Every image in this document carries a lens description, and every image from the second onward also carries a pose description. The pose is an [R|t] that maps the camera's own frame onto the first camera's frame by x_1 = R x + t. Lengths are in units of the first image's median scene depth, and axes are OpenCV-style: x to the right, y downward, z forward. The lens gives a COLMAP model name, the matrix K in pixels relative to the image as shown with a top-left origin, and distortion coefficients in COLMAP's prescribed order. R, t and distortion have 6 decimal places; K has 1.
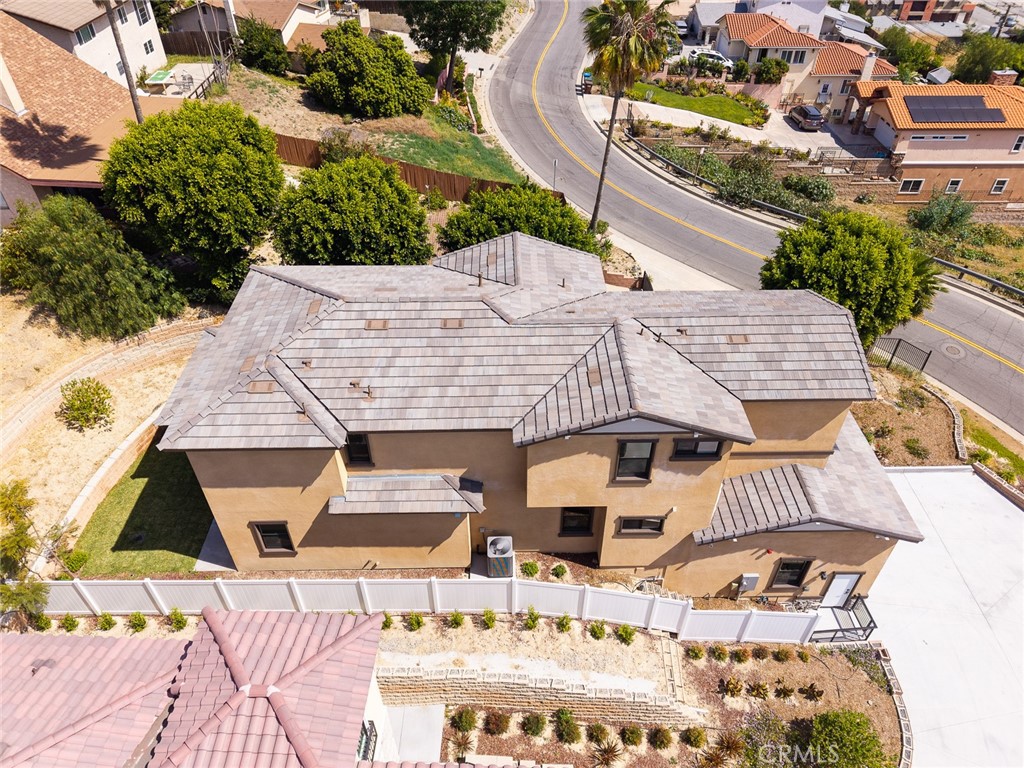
lens RADIAL K [[687.7, 0, 512.0], [0, 687.7, 384.0], [0, 0, 1]] dist [0.002283, 0.003359]
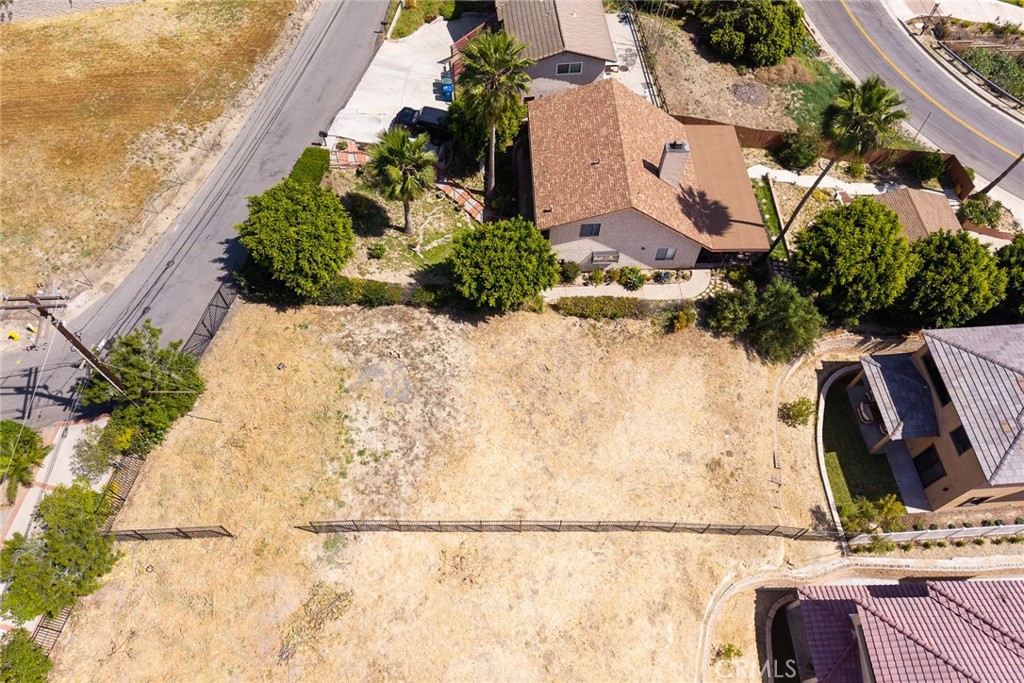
lens RADIAL K [[728.1, 0, 512.0], [0, 728.1, 341.5], [0, 0, 1]] dist [0.086689, -0.113139]
pose [[0.998018, -0.049667, 0.038653, -0.716919], [0.035422, 0.950948, 0.307317, -0.362985], [-0.052021, -0.305338, 0.950822, -0.286569]]
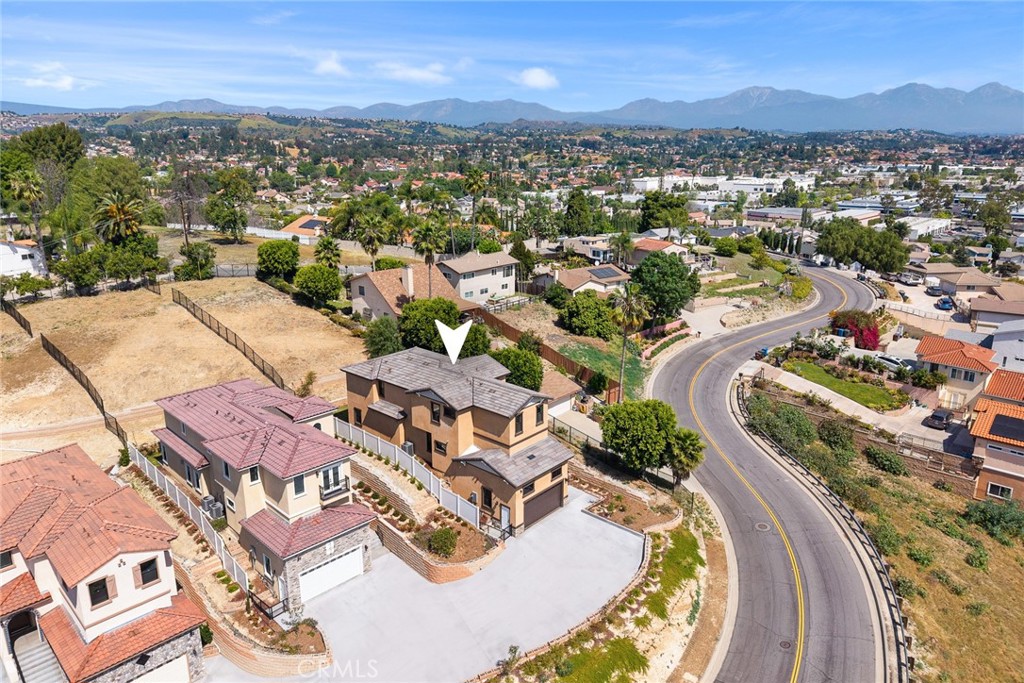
lens RADIAL K [[697.2, 0, 512.0], [0, 697.2, 341.5], [0, 0, 1]] dist [-0.001326, -0.004027]
pose [[0.730182, 0.188623, -0.656701, 0.940474], [-0.443689, 0.861814, -0.245799, 0.176659], [0.519590, 0.470849, 0.712971, -0.440978]]
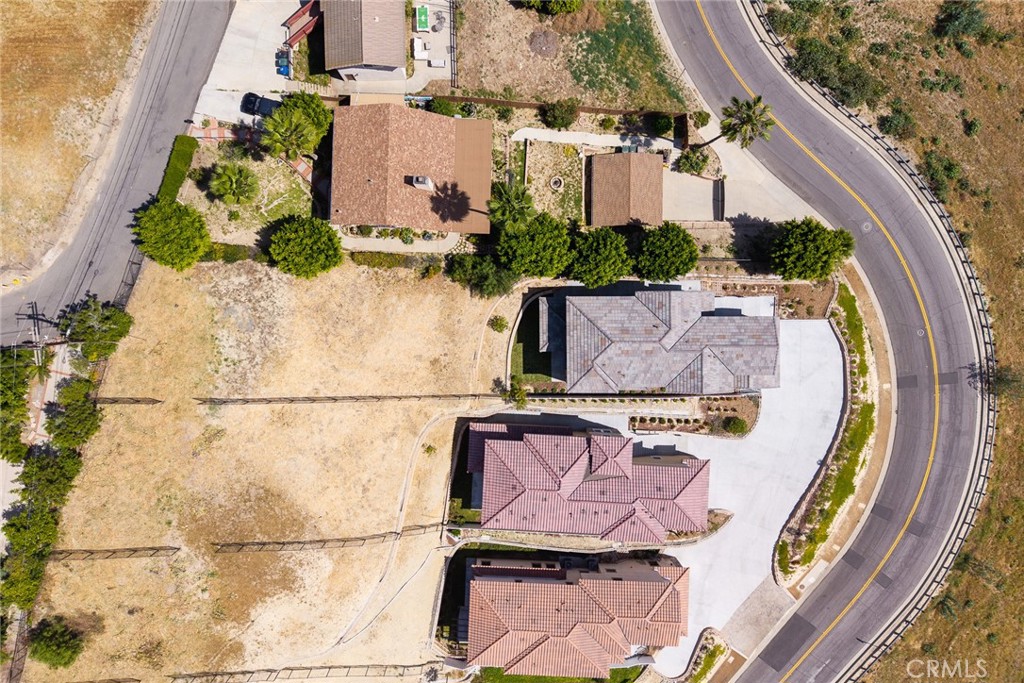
lens RADIAL K [[692.5, 0, 524.4], [0, 692.5, 338.4], [0, 0, 1]] dist [0.031347, -0.025425]
pose [[0.999110, 0.015340, 0.039292, -0.338792], [-0.039785, 0.652171, 0.757027, -1.070546], [-0.014012, -0.757917, 0.652201, -0.436606]]
